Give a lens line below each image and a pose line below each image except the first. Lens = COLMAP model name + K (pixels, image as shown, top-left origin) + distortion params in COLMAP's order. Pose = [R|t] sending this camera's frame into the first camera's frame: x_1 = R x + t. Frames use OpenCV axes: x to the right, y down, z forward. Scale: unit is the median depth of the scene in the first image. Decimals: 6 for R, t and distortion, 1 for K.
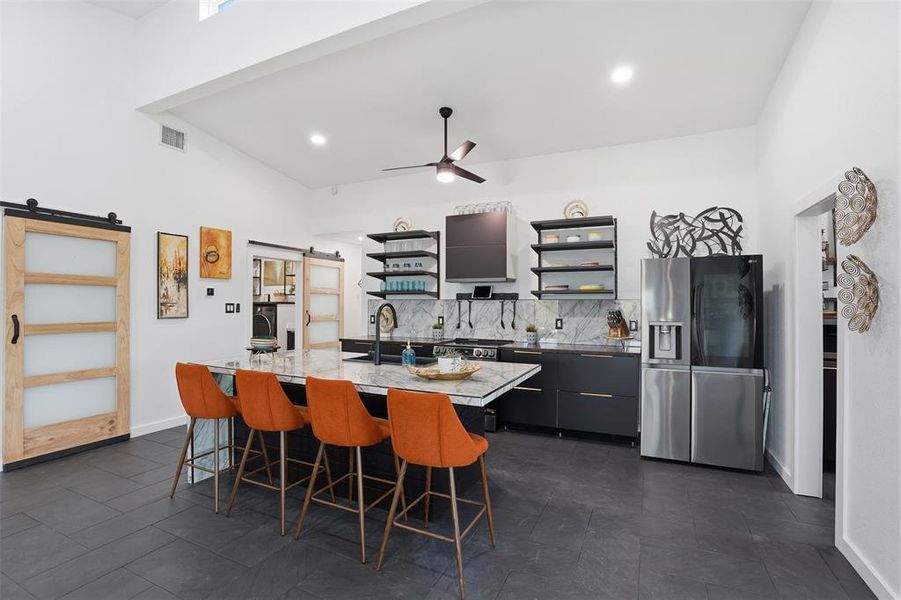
lens RADIAL K [[425.2, 0, 446.9], [0, 425.2, 301.3], [0, 0, 1]] dist [-0.049046, 0.008854]
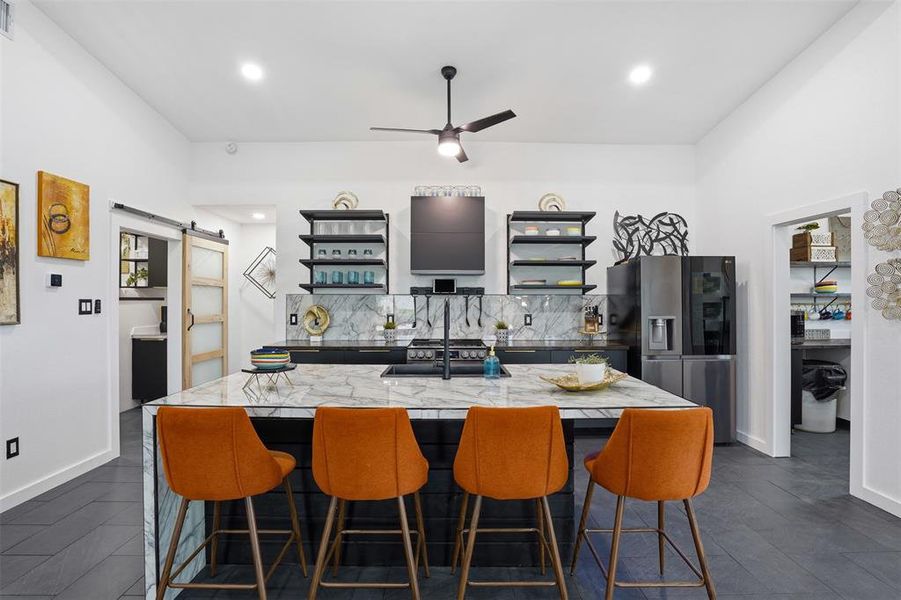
lens RADIAL K [[425.2, 0, 452.1], [0, 425.2, 296.3], [0, 0, 1]] dist [-0.049046, 0.008854]
pose [[0.893176, 0.000879, 0.449706, -0.351302], [0.000078, 0.999998, -0.002109, 0.002102], [-0.449706, 0.001919, 0.893174, 0.231093]]
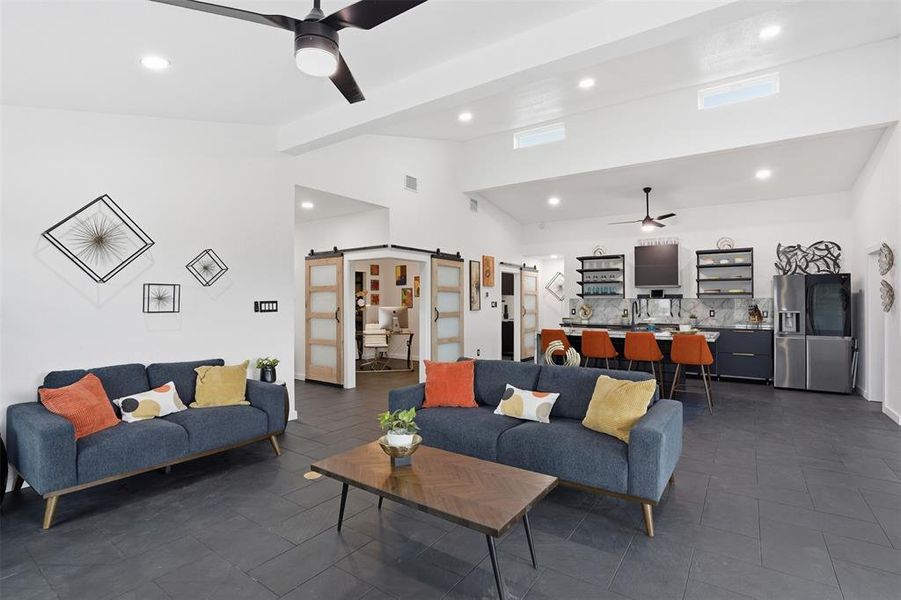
lens RADIAL K [[425.2, 0, 437.1], [0, 425.2, 301.4], [0, 0, 1]] dist [-0.049046, 0.008854]
pose [[0.981292, -0.002857, -0.192505, -0.485731], [0.003421, 0.999991, 0.002599, -0.000273], [0.192496, -0.003209, 0.981293, -0.796812]]
